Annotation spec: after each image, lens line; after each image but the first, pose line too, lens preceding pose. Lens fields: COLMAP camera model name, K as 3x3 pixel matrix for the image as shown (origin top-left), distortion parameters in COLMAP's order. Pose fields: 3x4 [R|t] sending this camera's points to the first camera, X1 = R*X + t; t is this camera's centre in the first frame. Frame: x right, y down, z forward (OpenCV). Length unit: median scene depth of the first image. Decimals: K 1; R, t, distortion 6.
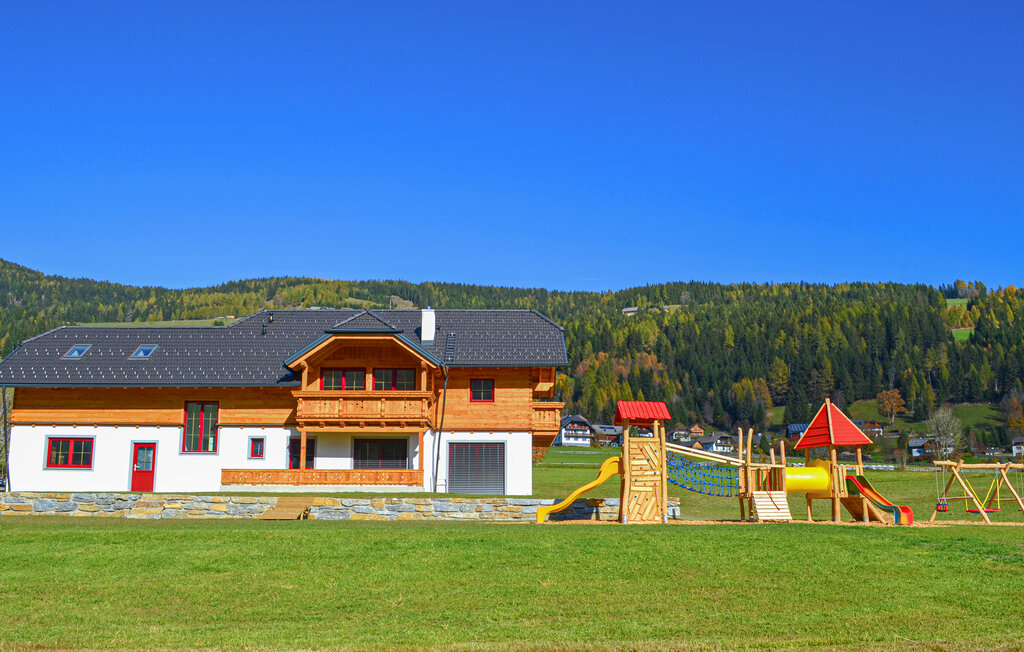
lens RADIAL K [[901.4, 0, 512.0], [0, 901.4, 326.0], [0, 0, 1]] dist [-0.016704, -0.012067]
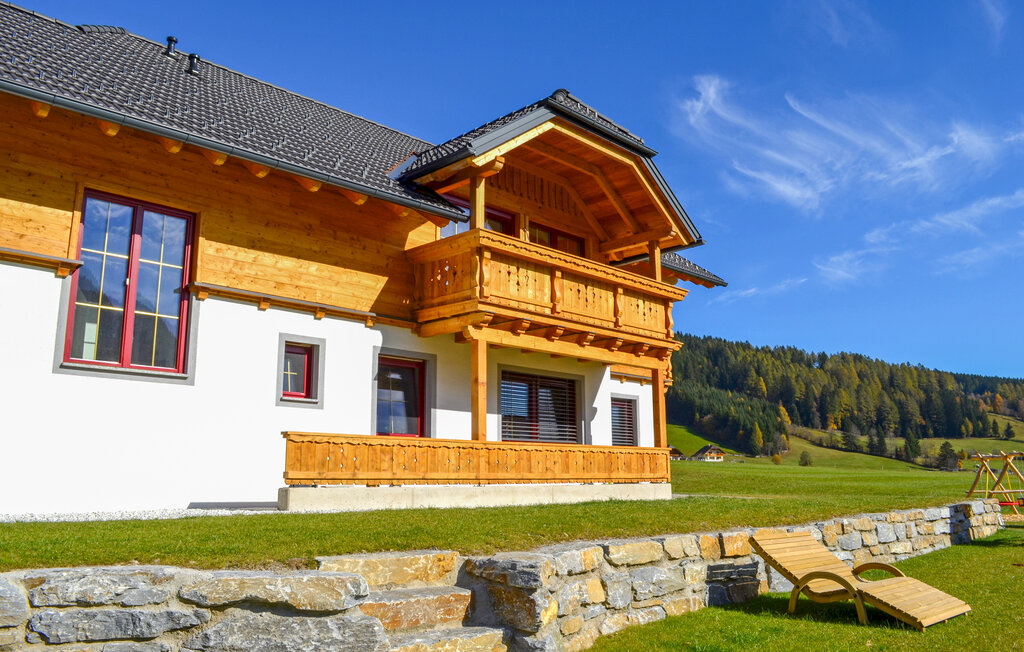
lens RADIAL K [[842.0, 0, 511.8], [0, 842.0, 283.8], [0, 0, 1]] dist [-0.002733, -0.001725]
pose [[0.676438, 0.163616, 0.718096, -0.463654], [-0.148463, 0.985289, -0.084646, 0.117733], [-0.721381, -0.049353, 0.690778, 0.722595]]
